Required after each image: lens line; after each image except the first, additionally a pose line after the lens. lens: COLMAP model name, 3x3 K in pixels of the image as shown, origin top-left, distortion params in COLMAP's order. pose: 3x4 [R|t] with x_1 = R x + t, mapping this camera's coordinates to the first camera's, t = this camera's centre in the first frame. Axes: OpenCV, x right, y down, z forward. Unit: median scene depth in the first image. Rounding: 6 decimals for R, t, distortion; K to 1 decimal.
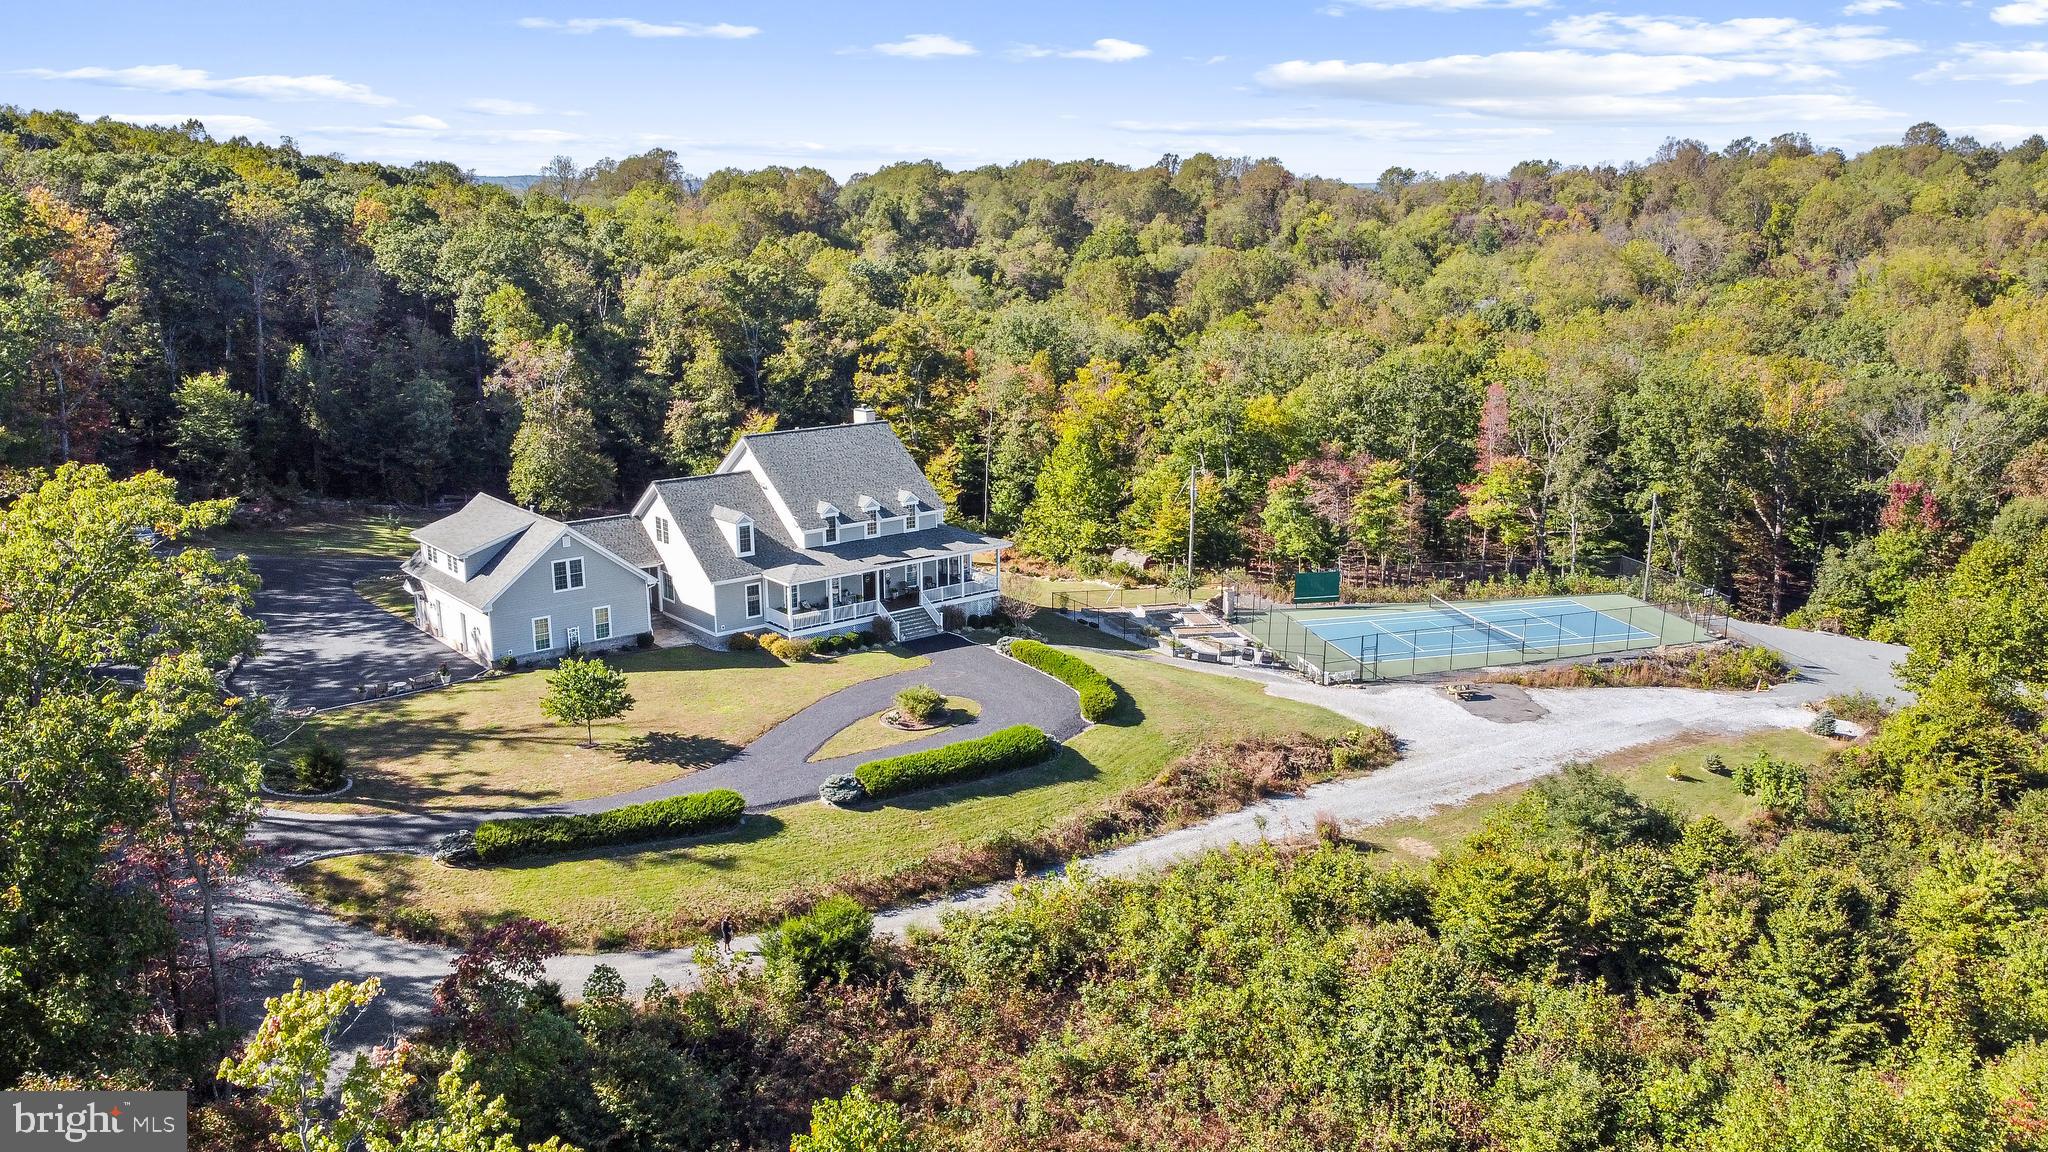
lens RADIAL K [[1548.9, 0, 1024.0], [0, 1548.9, 576.0], [0, 0, 1]] dist [-0.009352, -0.003225]
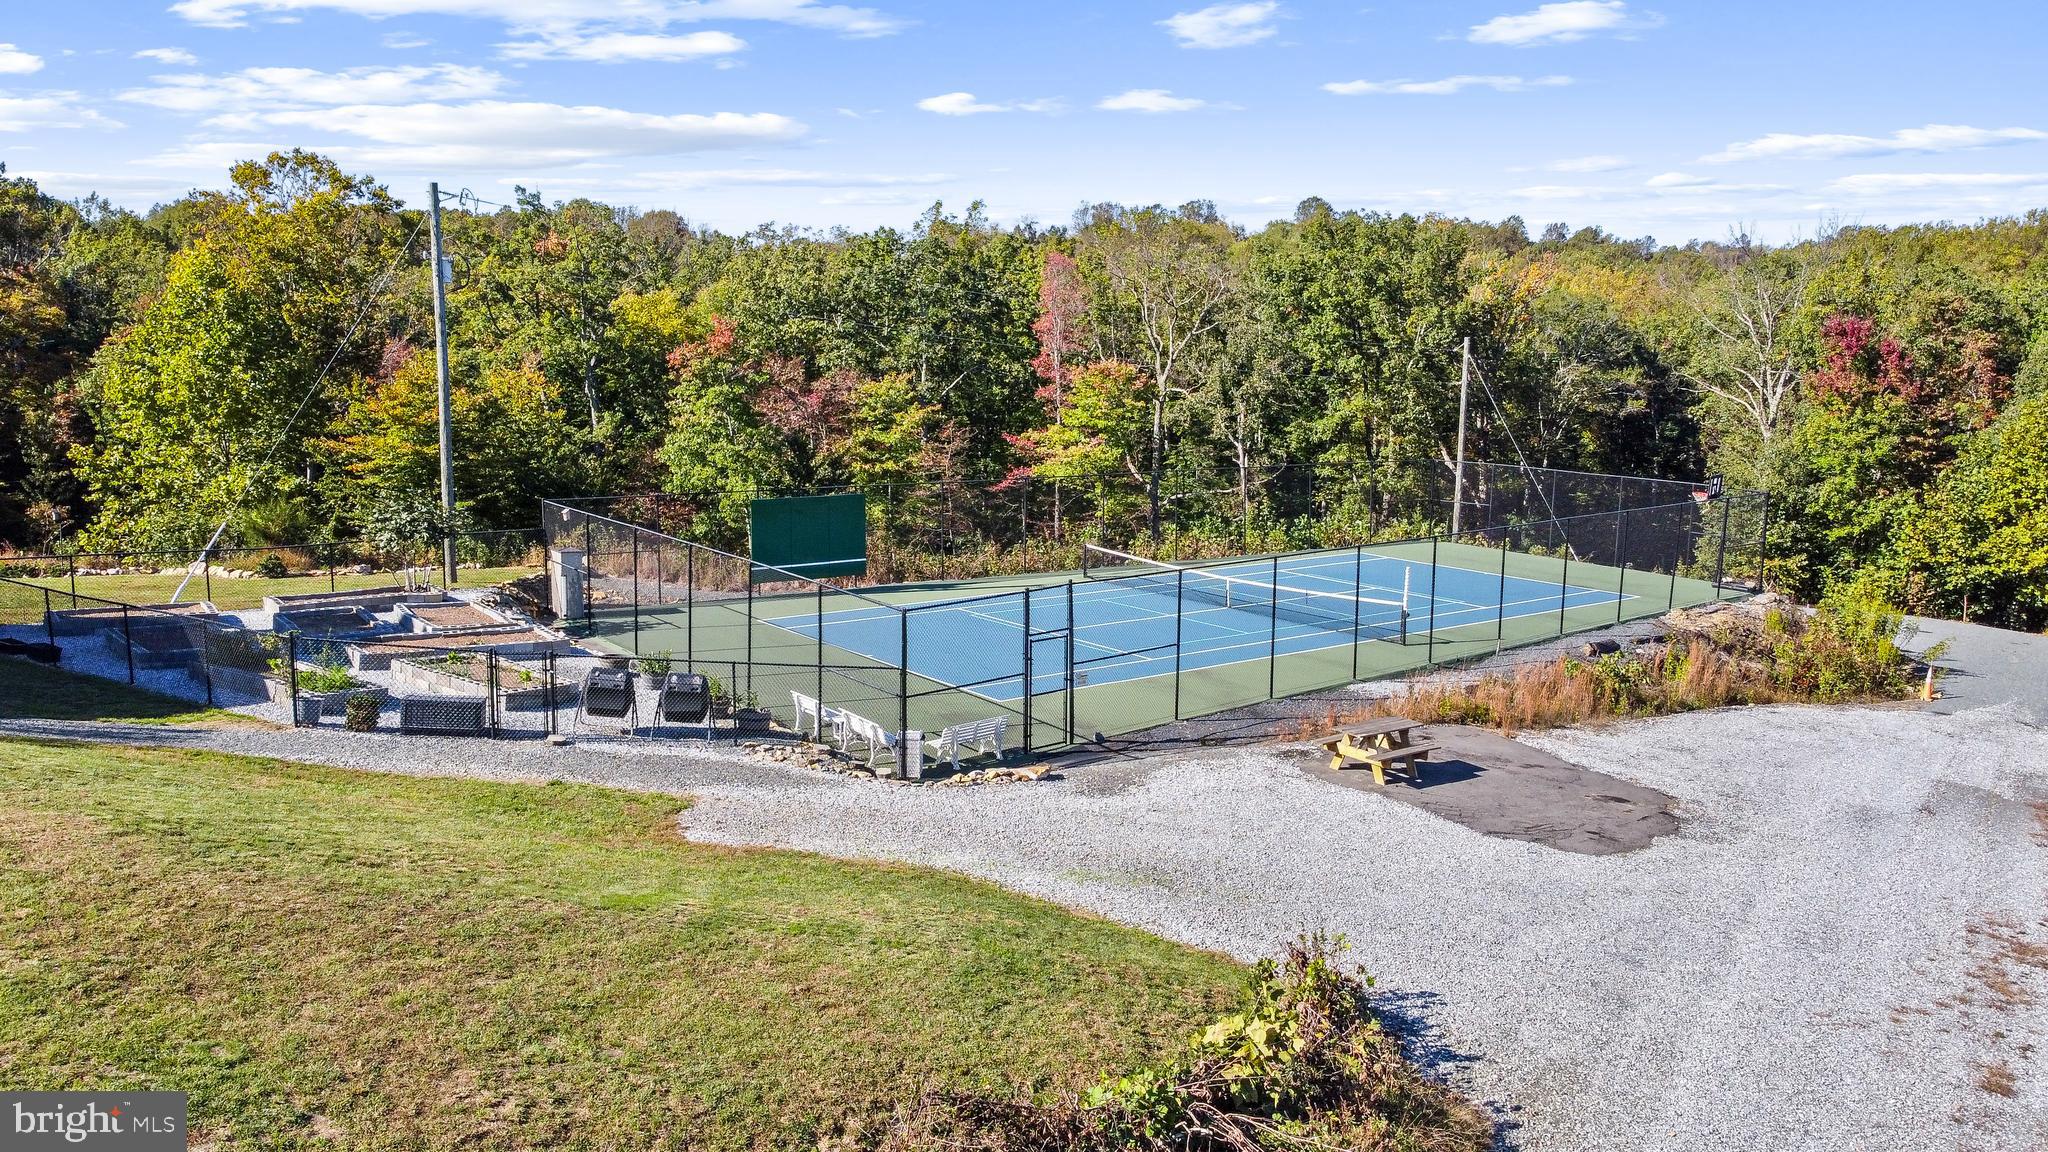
lens RADIAL K [[1563.4, 0, 1018.5], [0, 1563.4, 586.9], [0, 0, 1]] dist [0.003283, 0.004680]
pose [[0.931944, -0.051068, 0.358987, 0.117940], [0.078422, 0.994988, -0.062043, 0.055819], [-0.354019, 0.085973, 0.931278, 0.745993]]
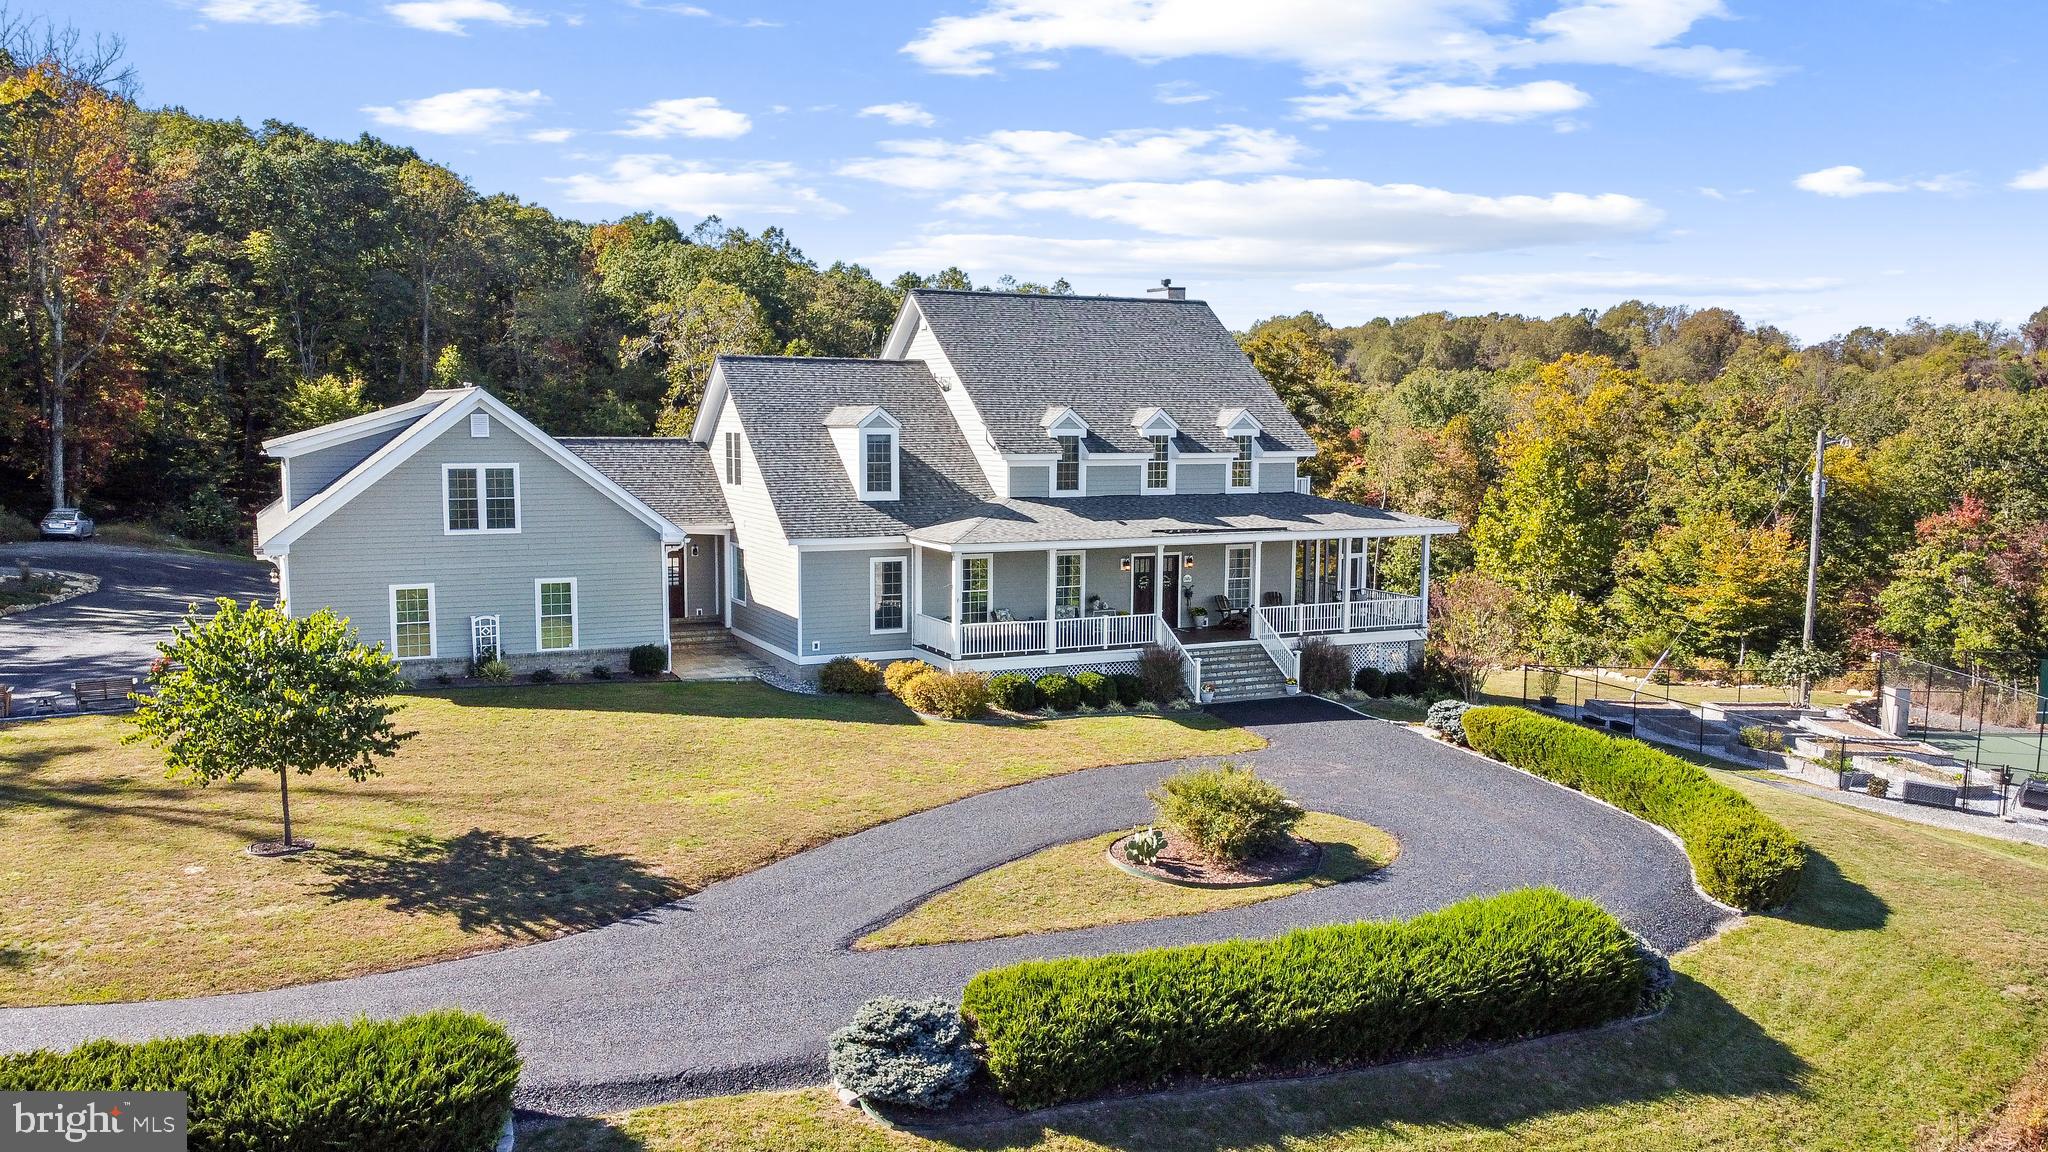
lens RADIAL K [[1563.4, 0, 1018.5], [0, 1563.4, 586.9], [0, 0, 1]] dist [0.003283, 0.004680]
pose [[0.971091, 0.032458, -0.236492, -0.024901], [-0.062303, 0.990836, -0.119843, 0.064198], [0.230435, 0.131113, 0.964214, 0.532397]]
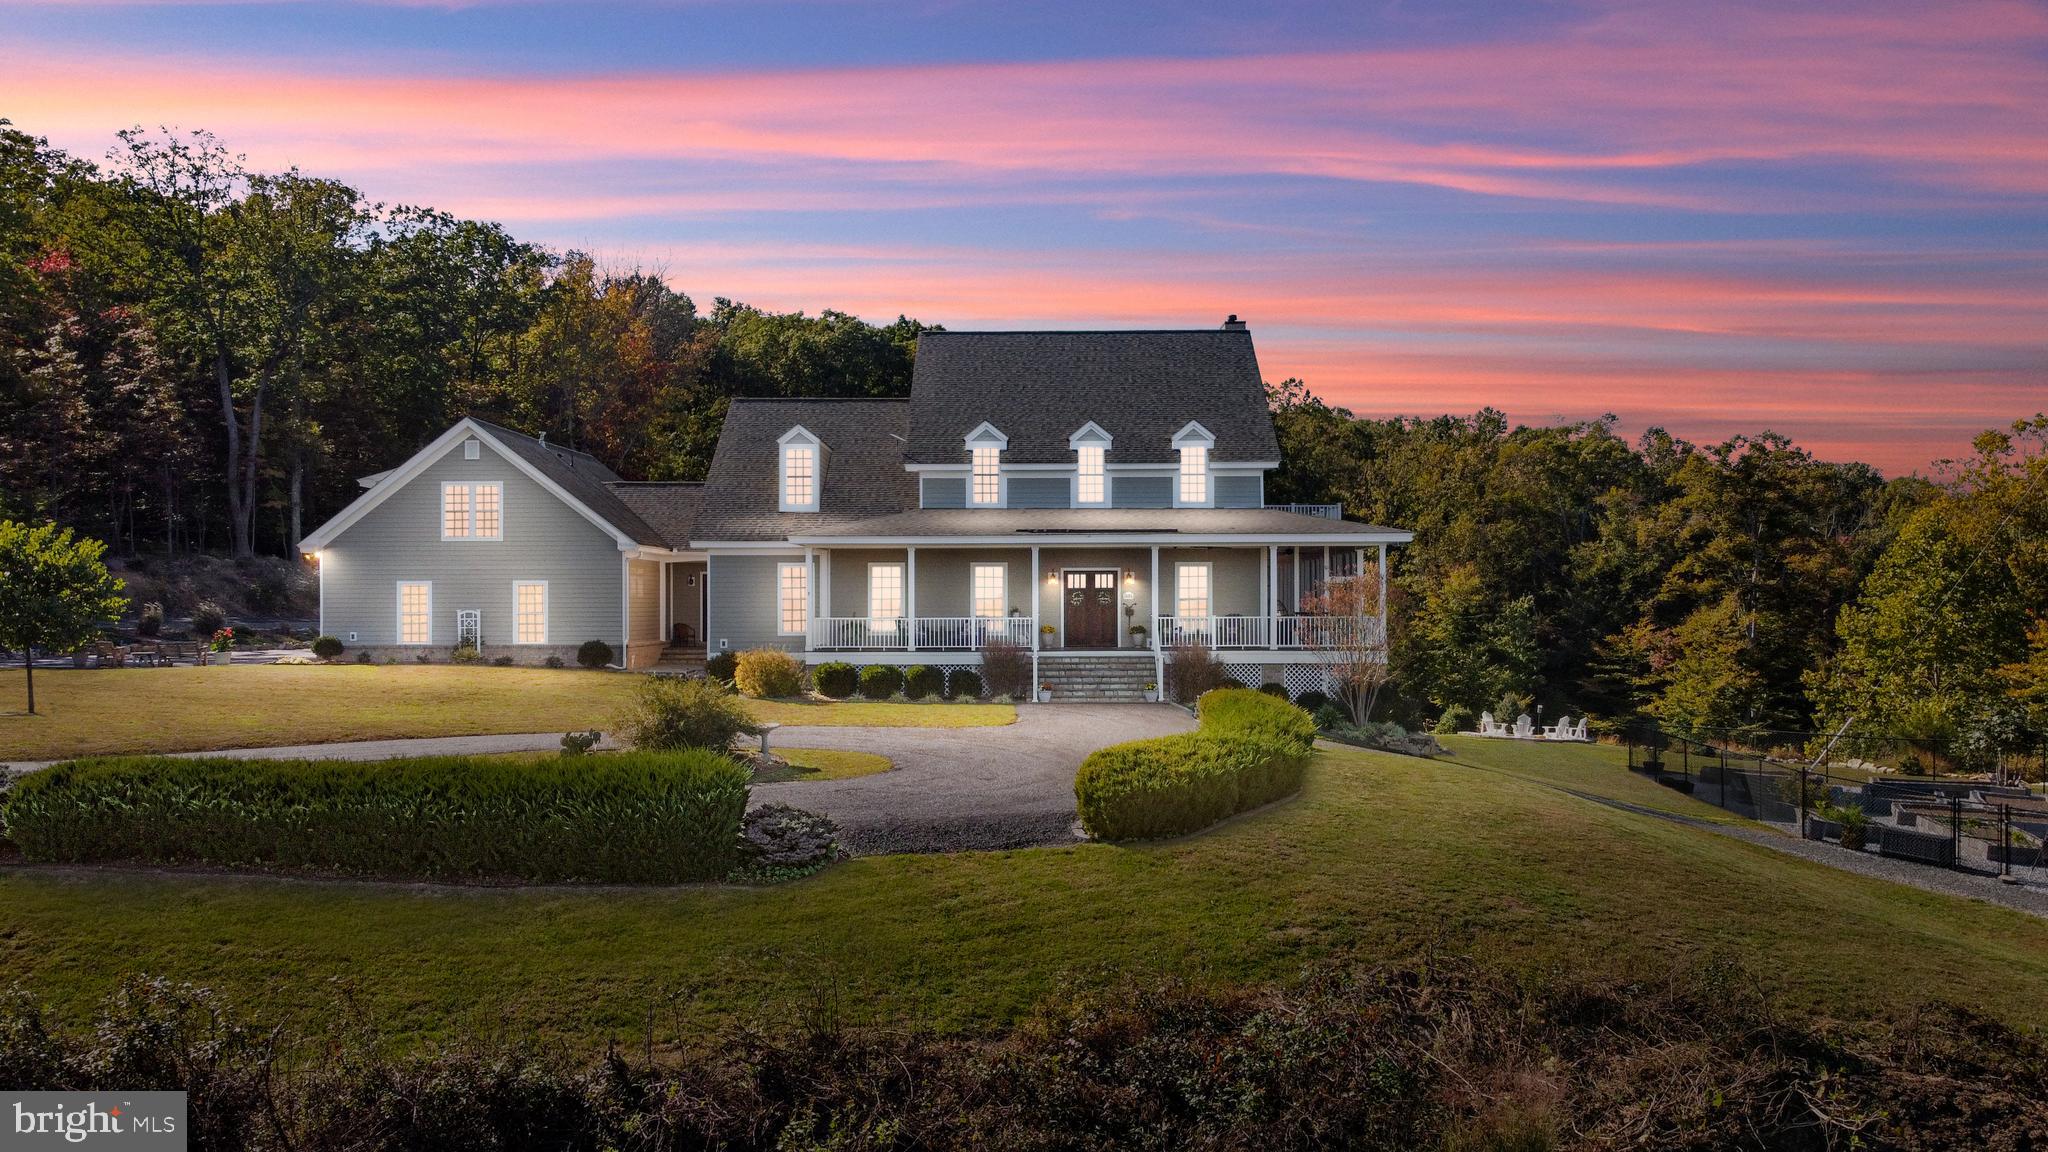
lens RADIAL K [[1548.9, 0, 1024.0], [0, 1548.9, 576.0], [0, 0, 1]] dist [-0.009352, -0.003225]
pose [[0.759988, -0.013921, -0.649788, 0.189636], [-0.150844, 0.968693, -0.197180, 0.090130], [0.632190, 0.247871, 0.734095, 0.655629]]
